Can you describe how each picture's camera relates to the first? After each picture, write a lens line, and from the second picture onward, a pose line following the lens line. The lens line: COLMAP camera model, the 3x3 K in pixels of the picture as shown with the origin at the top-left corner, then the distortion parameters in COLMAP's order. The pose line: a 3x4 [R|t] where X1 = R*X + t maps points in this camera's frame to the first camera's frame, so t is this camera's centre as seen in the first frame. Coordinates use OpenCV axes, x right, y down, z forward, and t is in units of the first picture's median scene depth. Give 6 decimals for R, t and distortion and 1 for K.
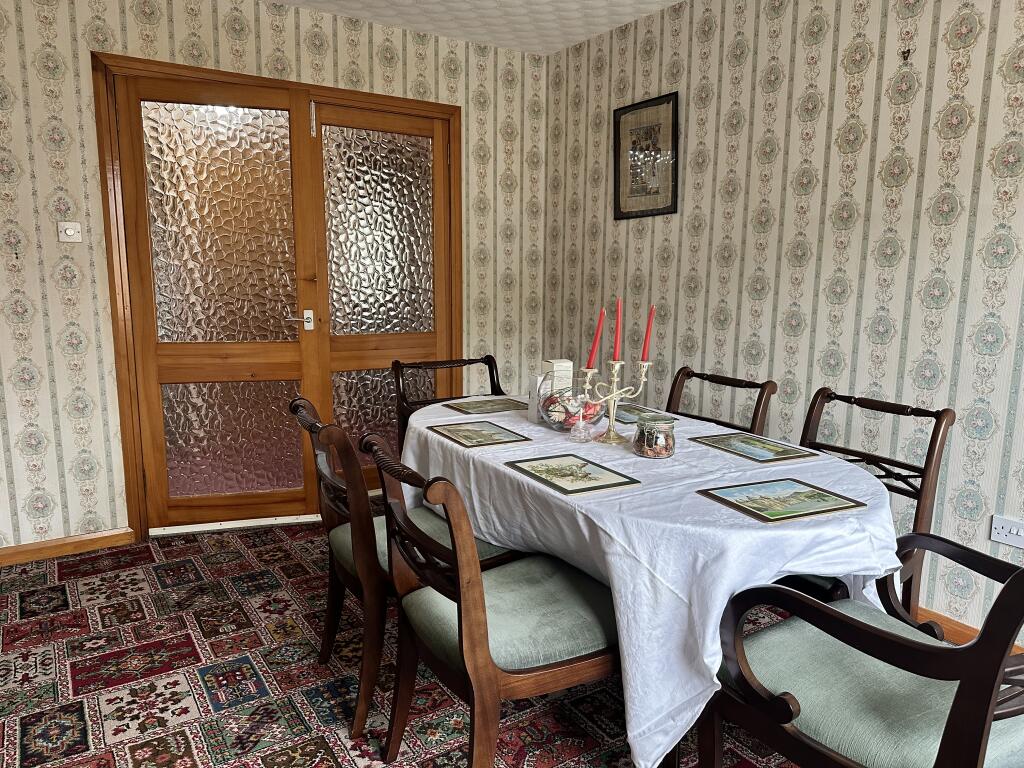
lens RADIAL K [[714.6, 0, 513.1], [0, 714.6, 381.5], [0, 0, 1]] dist [-0.032917, -0.001509]
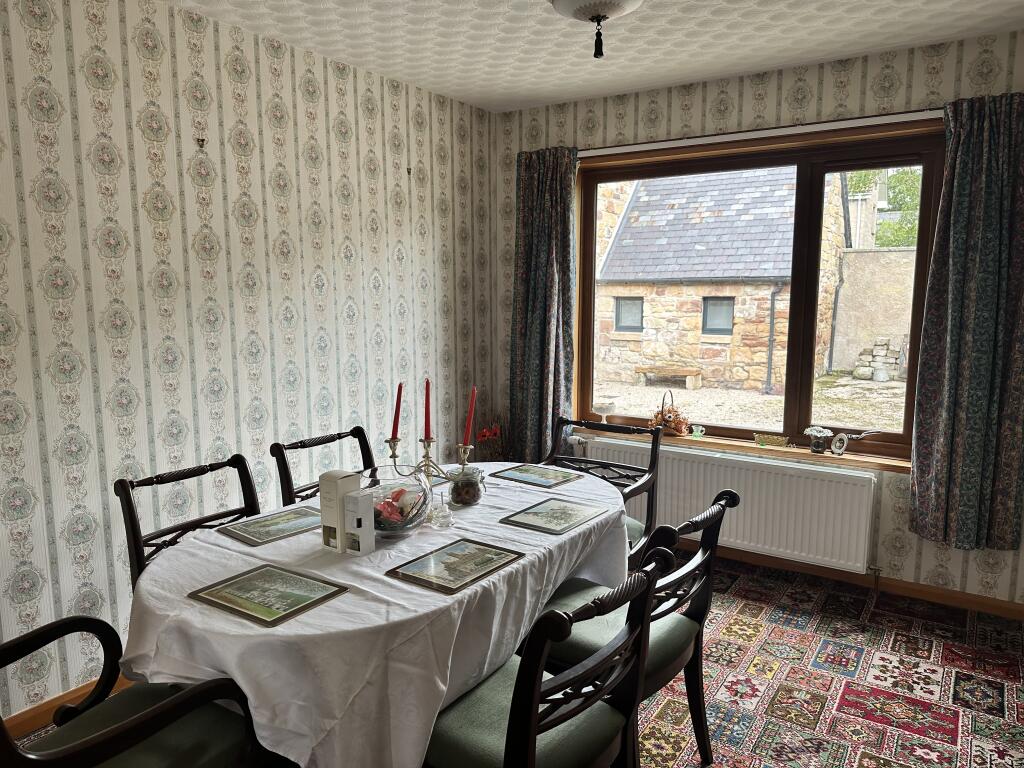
lens RADIAL K [[710.2, 0, 535.8], [0, 710.2, 383.9], [0, 0, 1]] dist [0.078440, -0.078874]
pose [[-0.404755, -0.098498, 0.909105, -1.262046], [0.163627, 0.970334, 0.177983, -0.367078], [-0.899666, 0.220794, -0.376630, 1.795218]]
